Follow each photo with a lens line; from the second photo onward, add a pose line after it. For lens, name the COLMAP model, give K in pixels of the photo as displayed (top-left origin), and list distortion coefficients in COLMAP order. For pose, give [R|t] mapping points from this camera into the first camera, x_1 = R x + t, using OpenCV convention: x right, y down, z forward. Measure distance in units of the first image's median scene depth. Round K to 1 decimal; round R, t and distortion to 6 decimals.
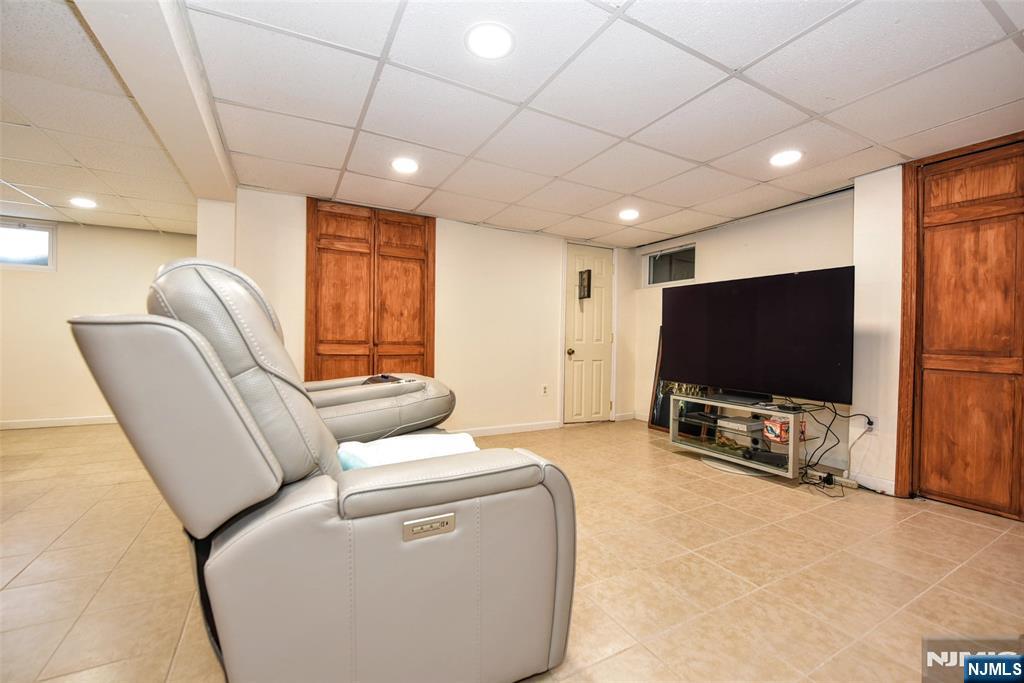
lens RADIAL K [[426.9, 0, 518.7], [0, 426.9, 342.3], [0, 0, 1]] dist [-0.003323, -0.000147]
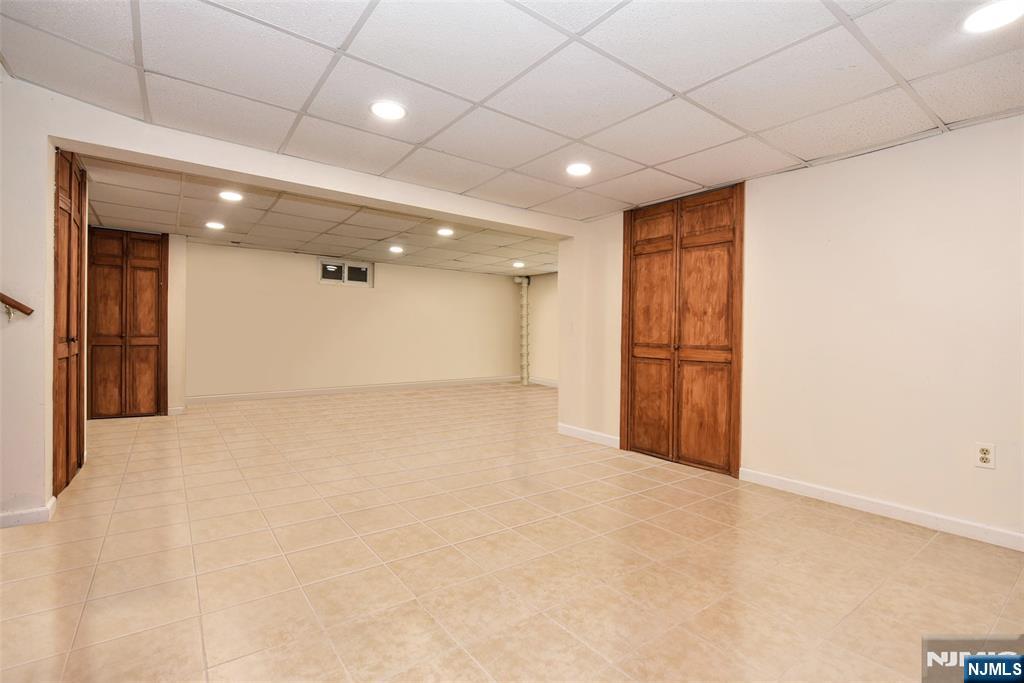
lens RADIAL K [[487.2, 0, 513.5], [0, 487.2, 339.9], [0, 0, 1]] dist [-0.000772, -0.000254]
pose [[0.122667, -0.007596, -0.992419, 0.636778], [-0.025437, 0.999618, -0.010795, 0.006879], [0.992122, 0.026568, 0.122427, 0.524428]]
